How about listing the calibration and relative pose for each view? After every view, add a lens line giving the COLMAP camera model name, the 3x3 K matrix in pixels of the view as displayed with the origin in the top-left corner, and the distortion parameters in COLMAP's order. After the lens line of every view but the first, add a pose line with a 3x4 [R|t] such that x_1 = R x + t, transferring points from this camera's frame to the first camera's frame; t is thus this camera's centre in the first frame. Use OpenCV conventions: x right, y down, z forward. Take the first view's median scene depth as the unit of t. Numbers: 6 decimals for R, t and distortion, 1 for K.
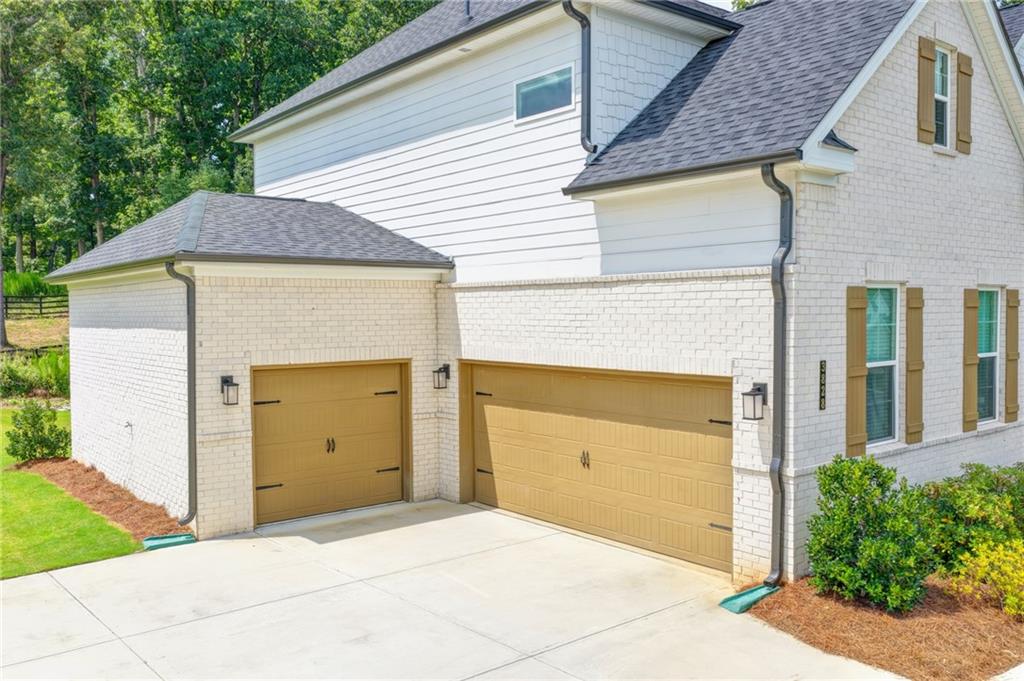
lens RADIAL K [[849.0, 0, 512.0], [0, 849.0, 340.5], [0, 0, 1]] dist [0.008439, 0.014530]
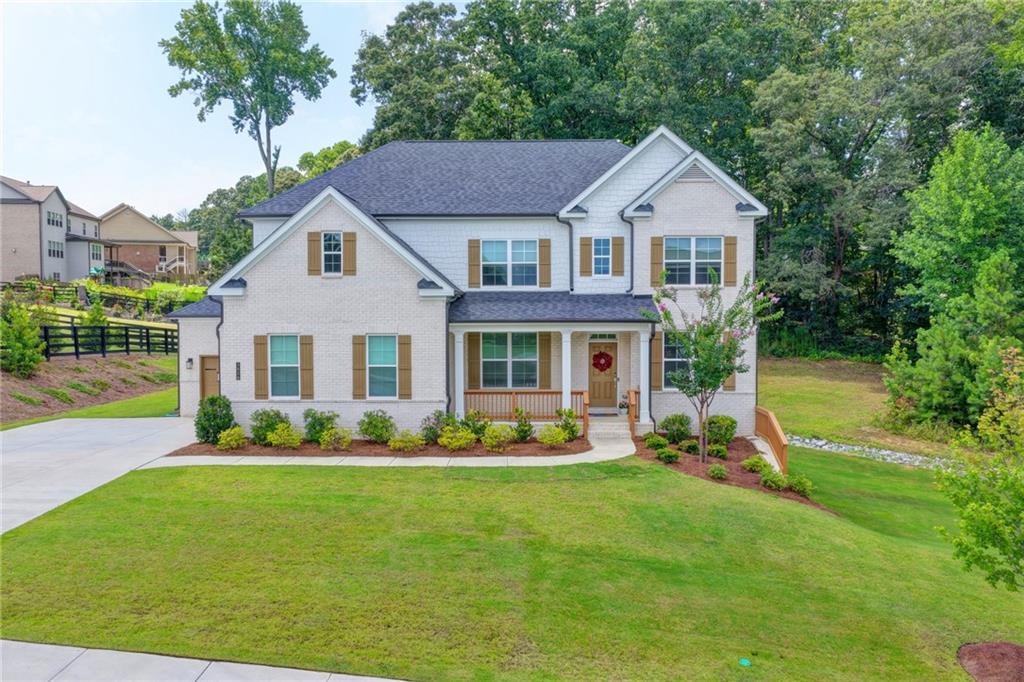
lens RADIAL K [[849.0, 0, 512.0], [0, 849.0, 341.0], [0, 0, 1]] dist [0.008439, 0.014530]
pose [[0.763408, 0.034397, -0.645000, 2.727277], [-0.027697, 0.999406, 0.020515, -0.122877], [0.645322, 0.002203, 0.763907, -0.526377]]
